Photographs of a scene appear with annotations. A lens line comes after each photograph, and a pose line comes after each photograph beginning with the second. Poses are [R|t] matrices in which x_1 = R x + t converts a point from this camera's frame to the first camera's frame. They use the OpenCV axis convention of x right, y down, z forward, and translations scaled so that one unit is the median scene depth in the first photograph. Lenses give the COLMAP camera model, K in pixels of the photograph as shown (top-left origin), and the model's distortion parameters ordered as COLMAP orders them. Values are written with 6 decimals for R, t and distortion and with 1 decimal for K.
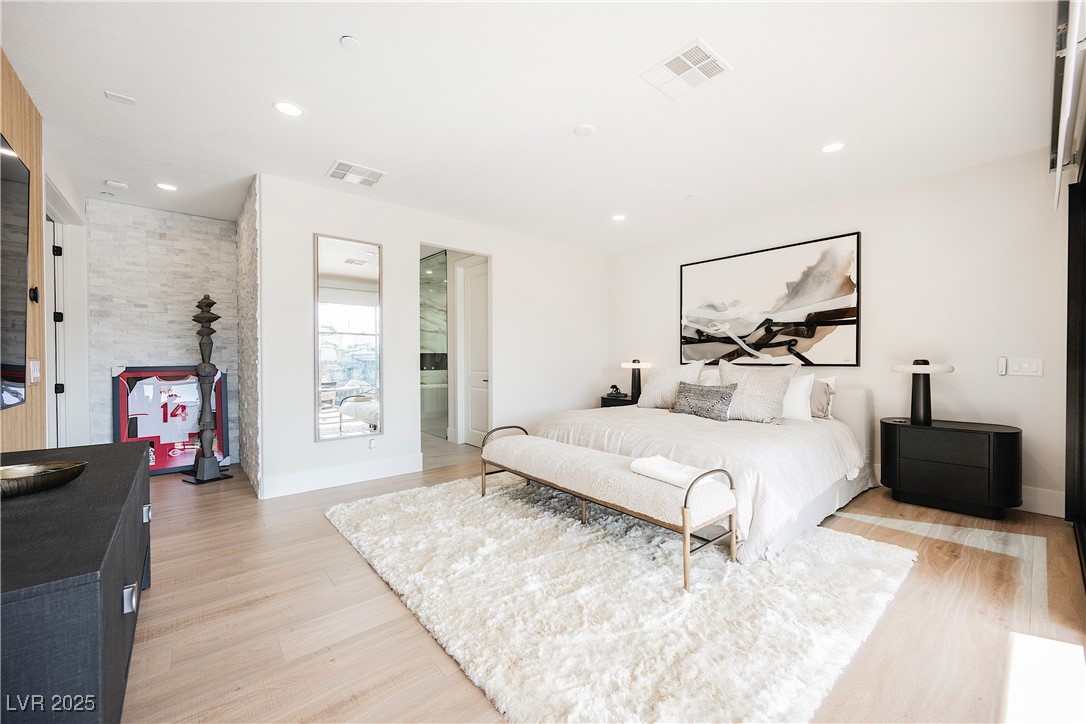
lens RADIAL K [[422.5, 0, 543.0], [0, 422.5, 362.0], [0, 0, 1]] dist [-0.000998, -0.000076]
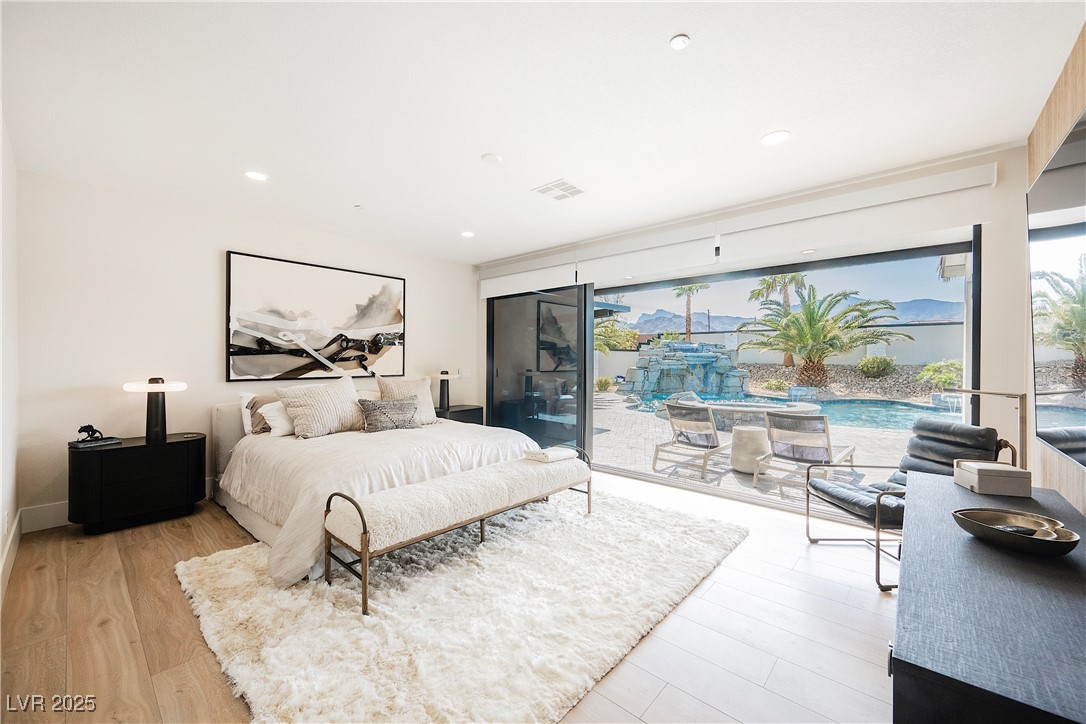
lens RADIAL K [[422.5, 0, 543.0], [0, 422.5, 362.0], [0, 0, 1]] dist [-0.000998, -0.000076]
pose [[-0.138460, -0.003966, 0.990360, -0.595124], [0.006284, 0.999968, 0.004884, -0.035015], [-0.990348, 0.006900, -0.138431, 0.646129]]
